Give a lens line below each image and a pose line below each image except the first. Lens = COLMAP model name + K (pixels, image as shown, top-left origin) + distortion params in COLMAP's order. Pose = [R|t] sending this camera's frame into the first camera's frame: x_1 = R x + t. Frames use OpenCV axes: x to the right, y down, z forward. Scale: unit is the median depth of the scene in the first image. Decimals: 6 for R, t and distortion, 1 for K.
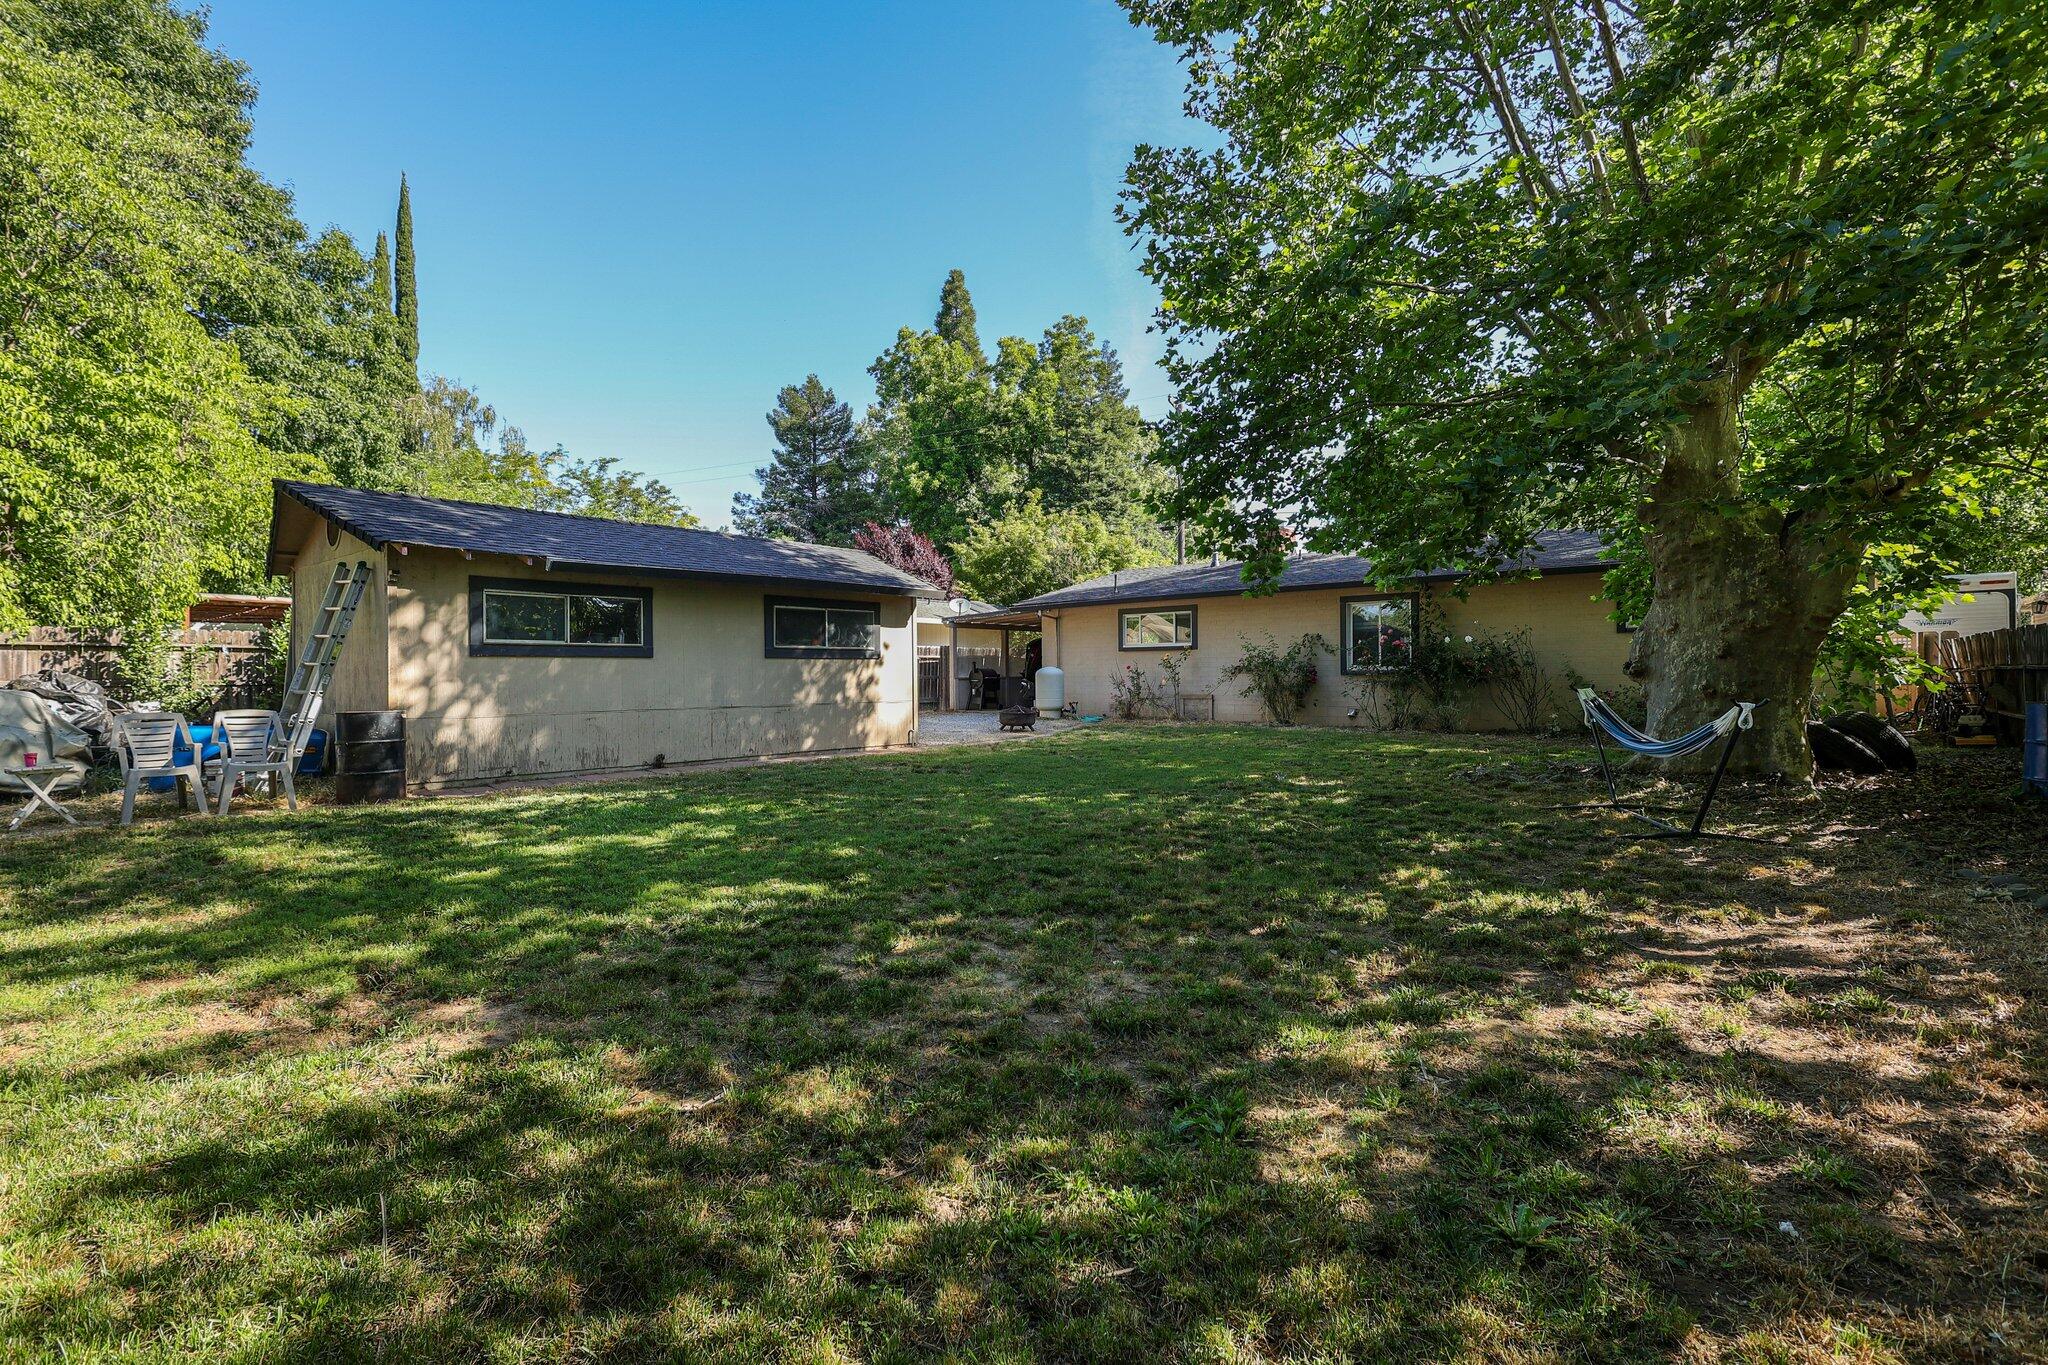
lens RADIAL K [[944.7, 0, 1024.0], [0, 944.7, 682.5], [0, 0, 1]] dist [0.000119, 0.000038]
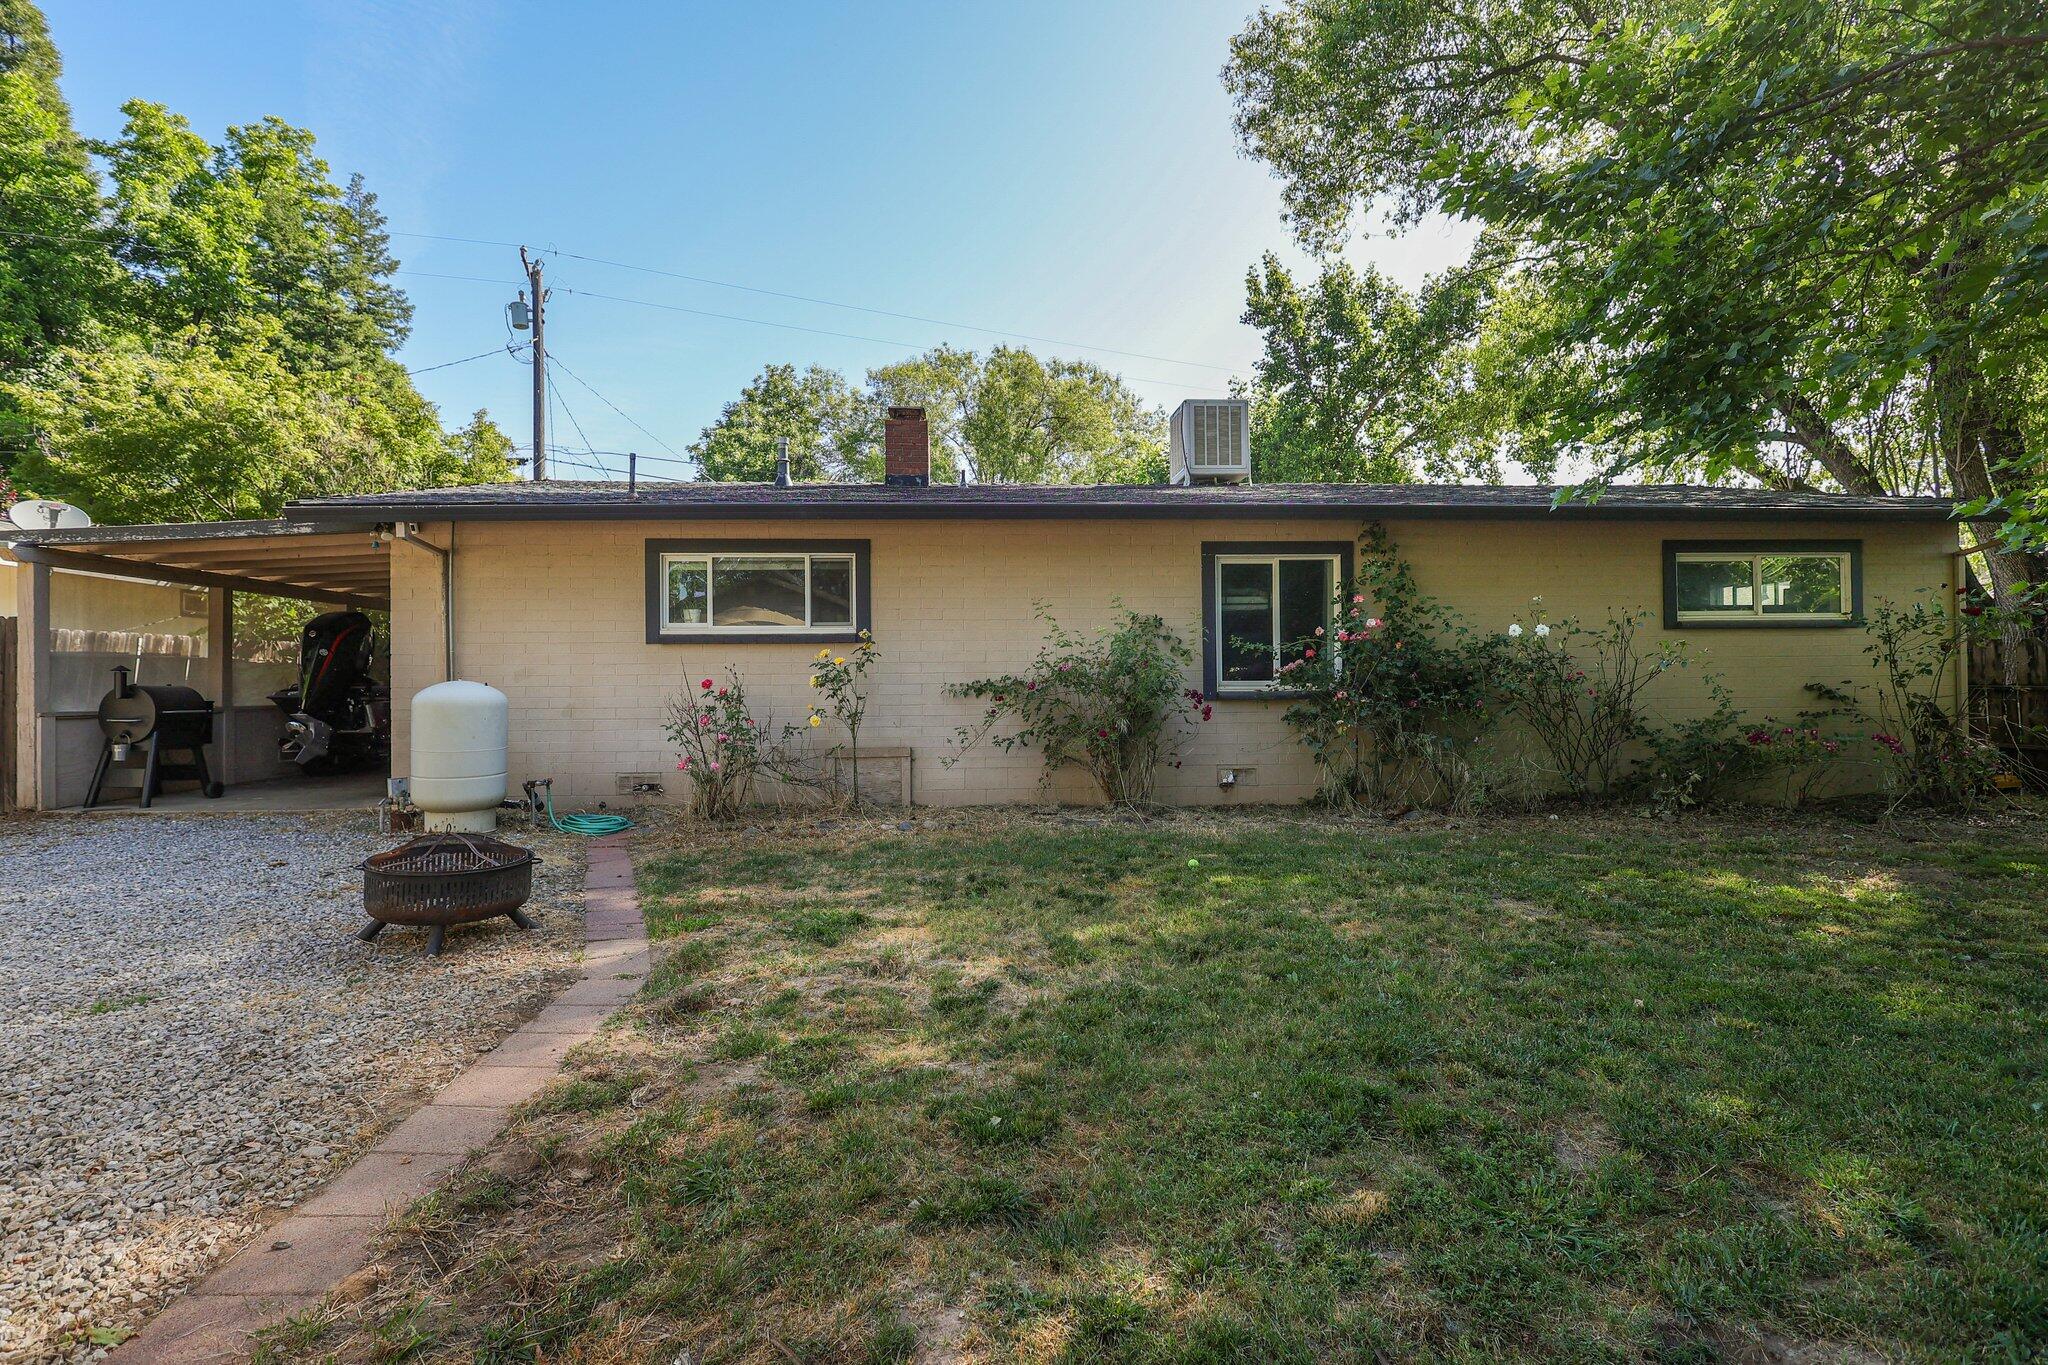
lens RADIAL K [[944.7, 0, 1024.0], [0, 944.7, 682.5], [0, 0, 1]] dist [0.000119, 0.000038]
pose [[0.727107, 0.005308, 0.686504, -0.022603], [0.008076, 0.999835, -0.016283, -0.003417], [-0.686477, 0.017384, 0.726944, 0.234907]]
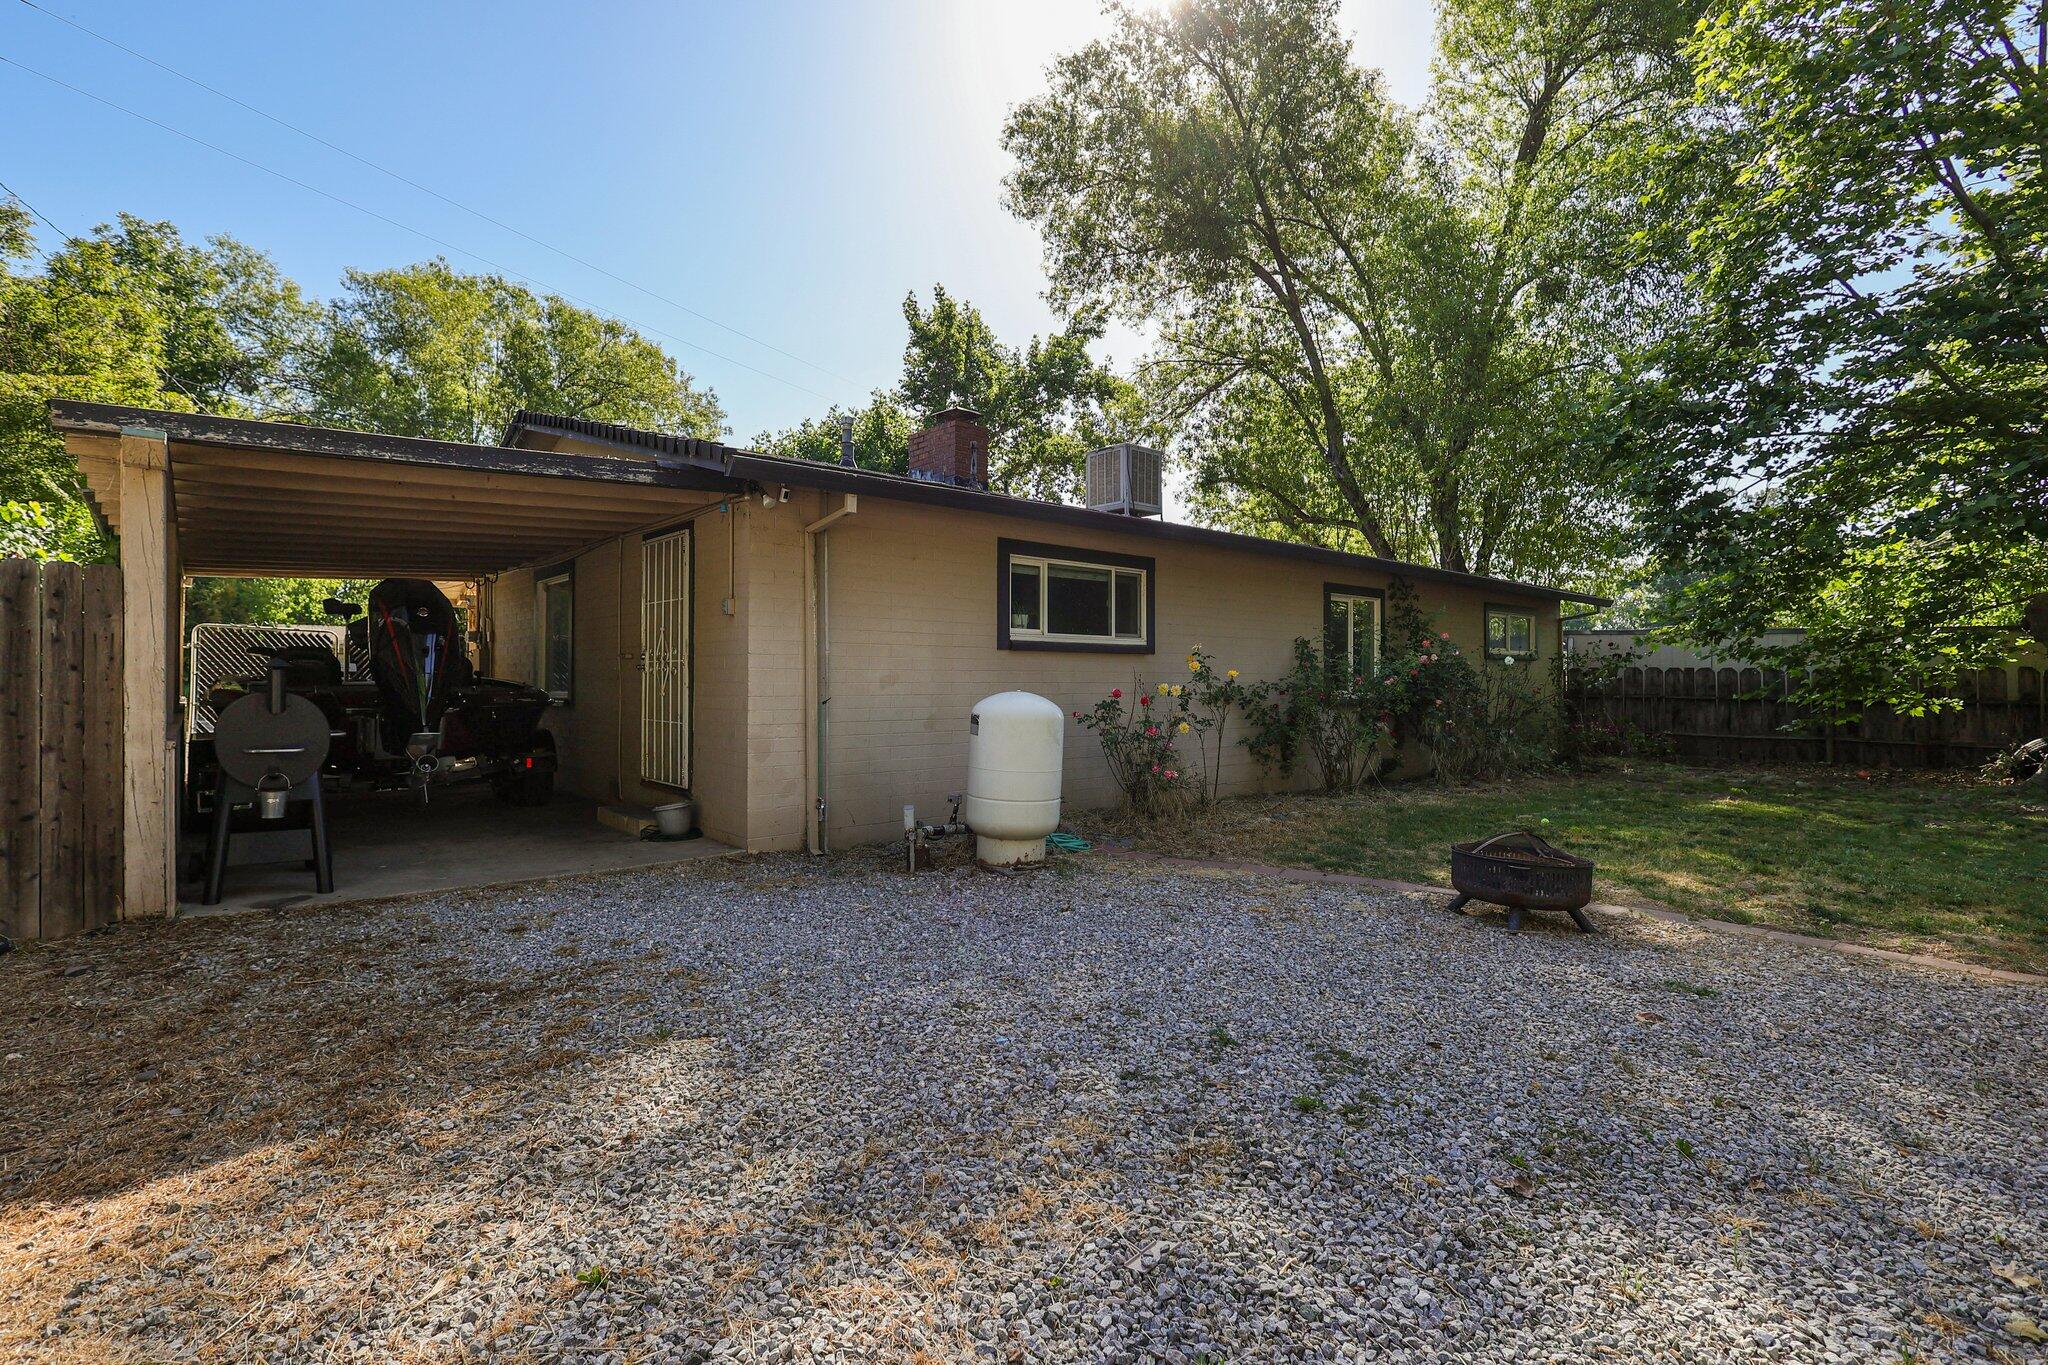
lens RADIAL K [[944.7, 0, 1024.0], [0, 944.7, 682.5], [0, 0, 1]] dist [0.000119, 0.000038]
pose [[0.155863, 0.006434, 0.987758, -0.104575], [0.002637, 0.999973, -0.006930, -0.006748], [-0.987775, 0.003685, 0.155842, 0.364652]]
